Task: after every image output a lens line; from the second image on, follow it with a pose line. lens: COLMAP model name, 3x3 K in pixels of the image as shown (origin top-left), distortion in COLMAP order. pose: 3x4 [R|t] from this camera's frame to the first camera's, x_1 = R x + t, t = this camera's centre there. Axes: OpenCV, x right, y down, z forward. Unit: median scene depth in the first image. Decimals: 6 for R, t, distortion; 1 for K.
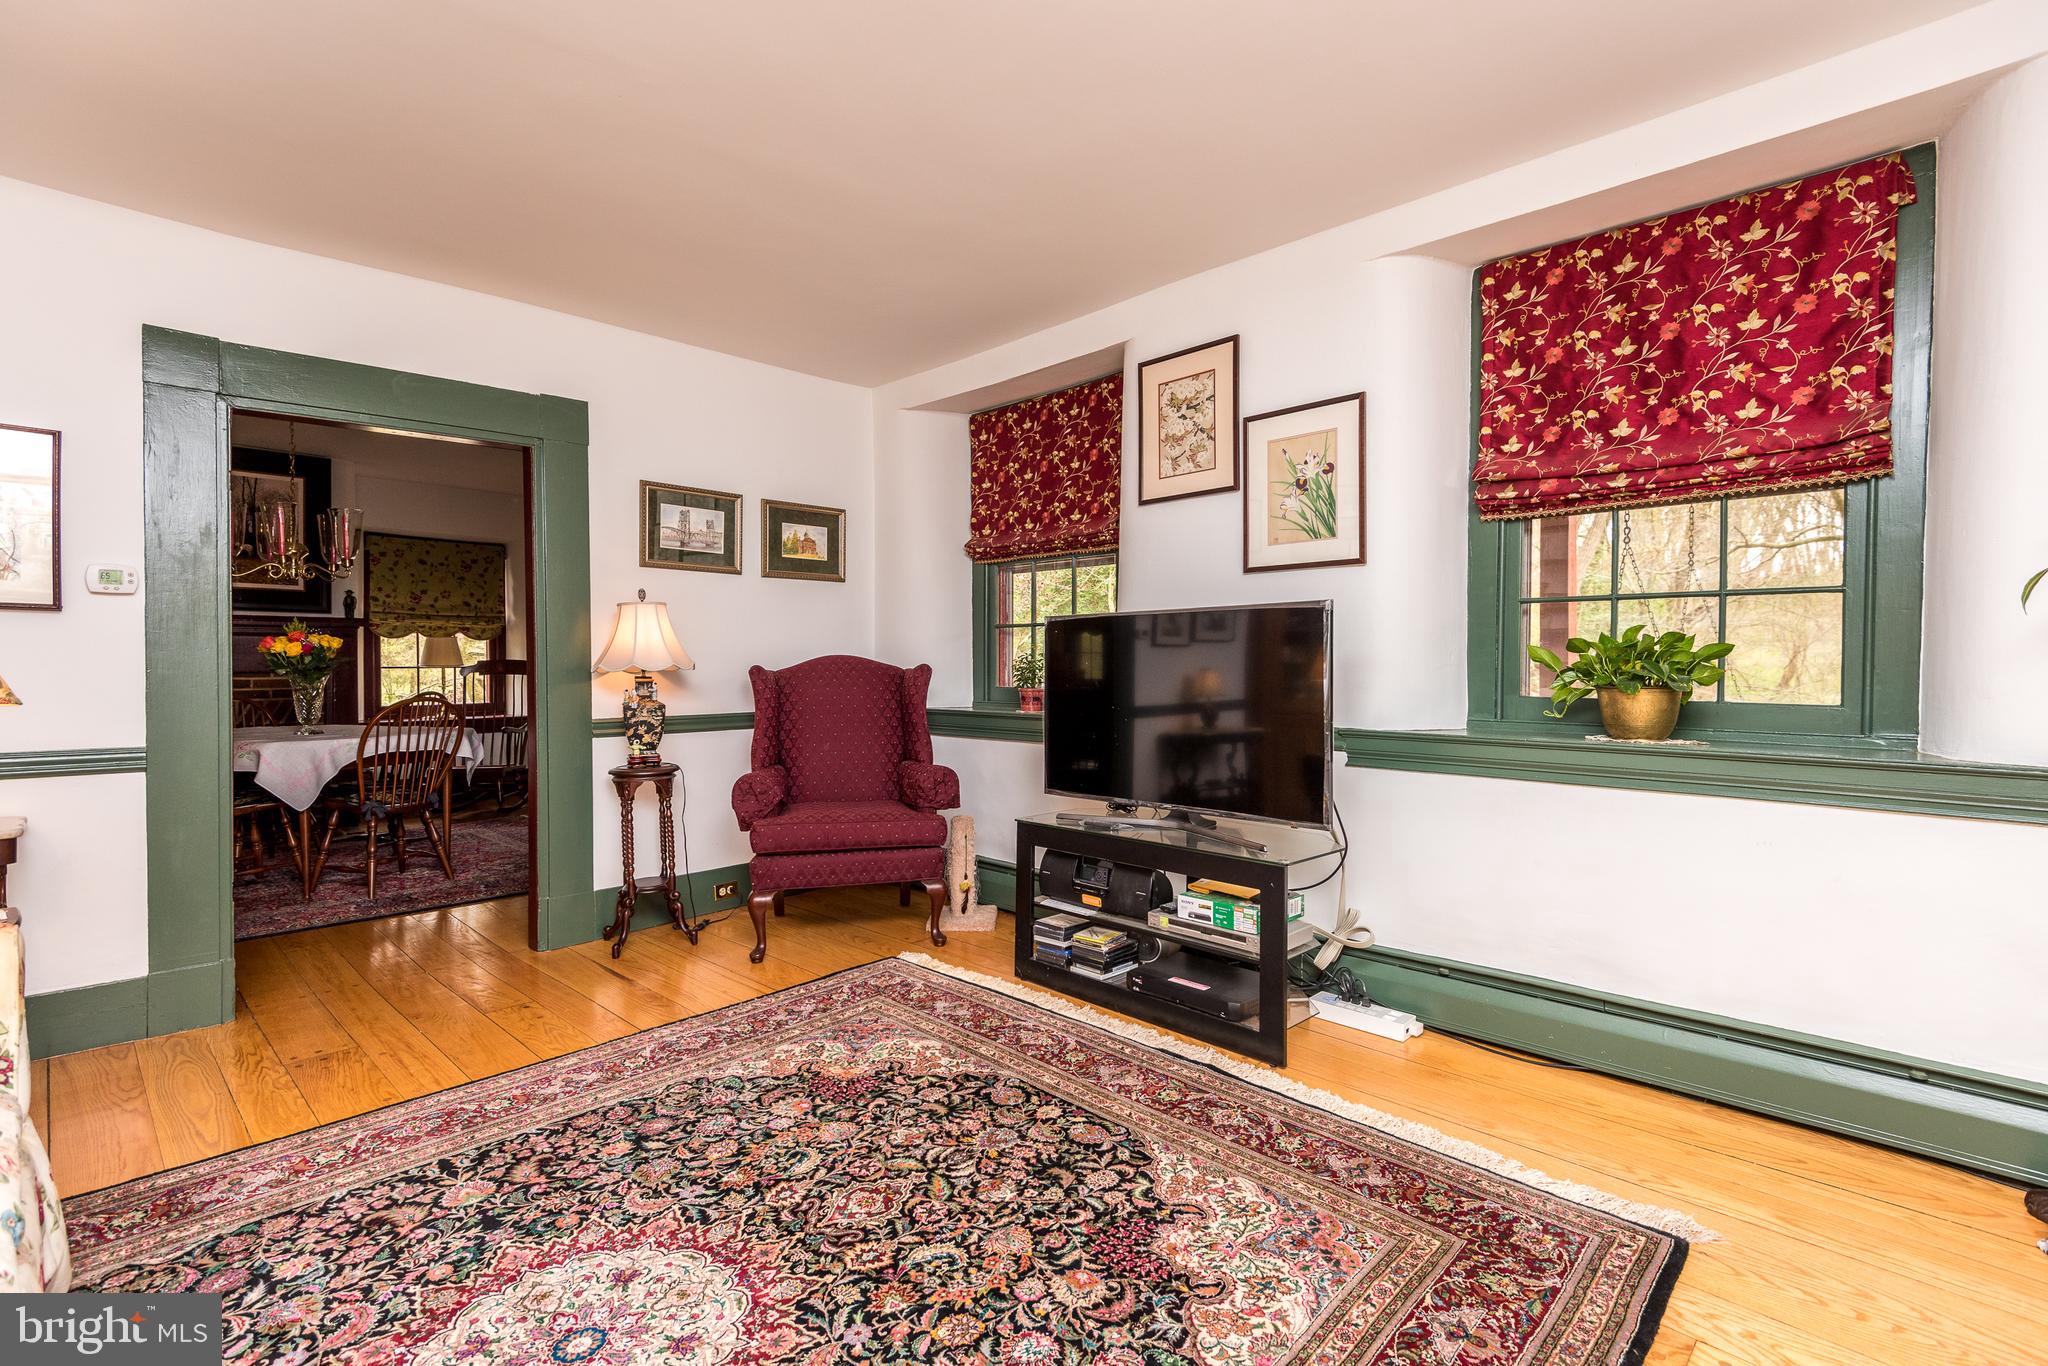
lens RADIAL K [[943.2, 0, 955.0], [0, 943.2, 677.0], [0, 0, 1]] dist [0.026466, -0.010906]
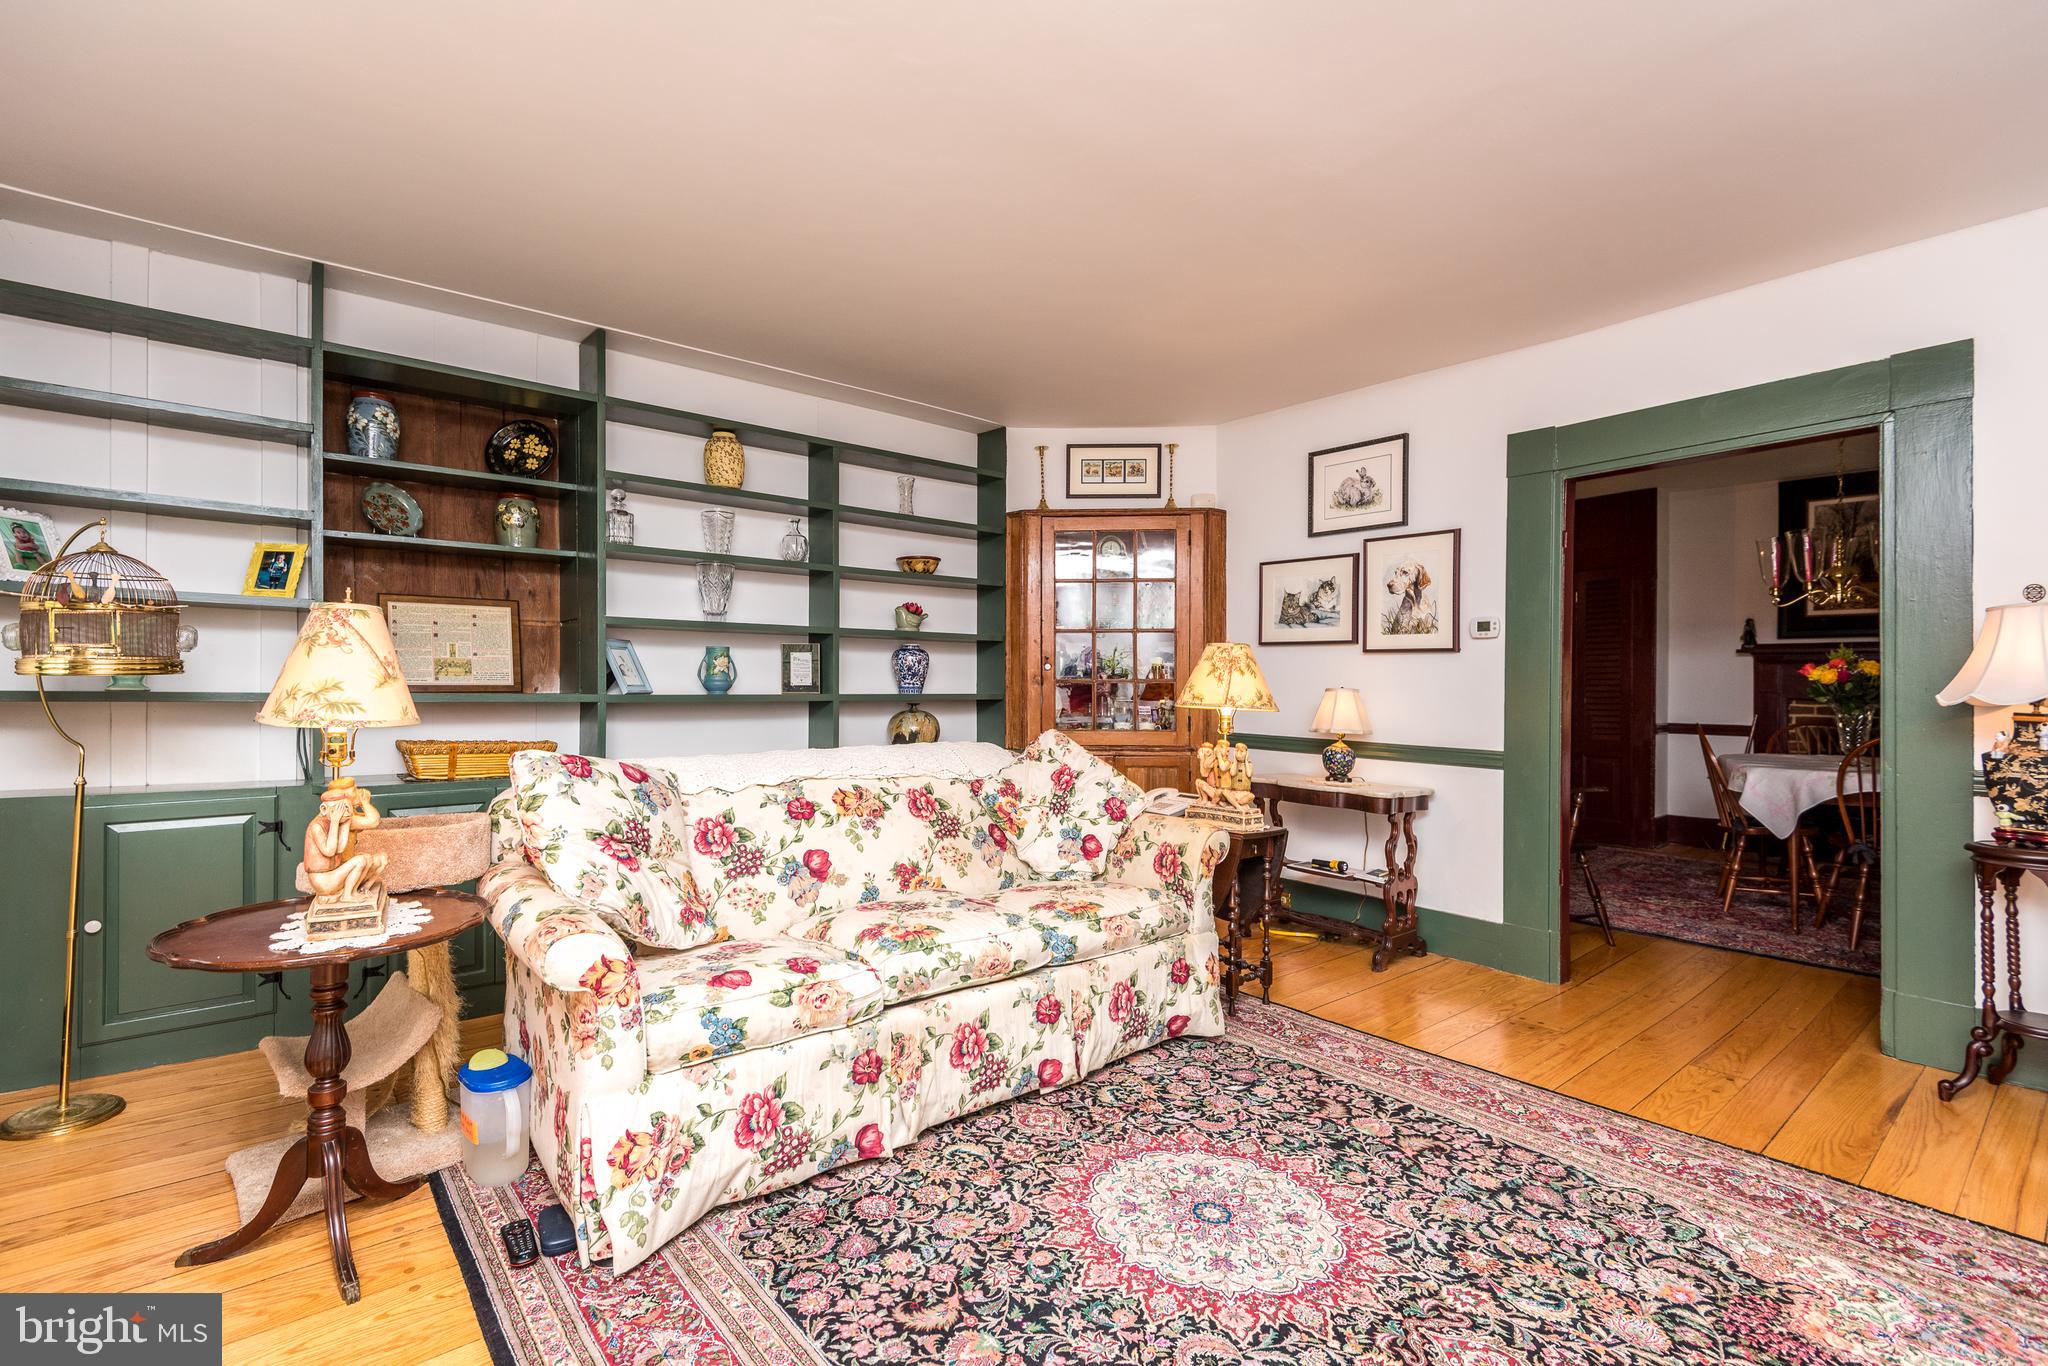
lens RADIAL K [[943.2, 0, 1110.3], [0, 943.2, 683.4], [0, 0, 1]] dist [0.026466, -0.010906]
pose [[-0.001442, 0.003309, -0.999993, 0.577467], [-0.023197, 0.999725, 0.003342, -0.015926], [0.999730, 0.023202, -0.001365, 0.542404]]
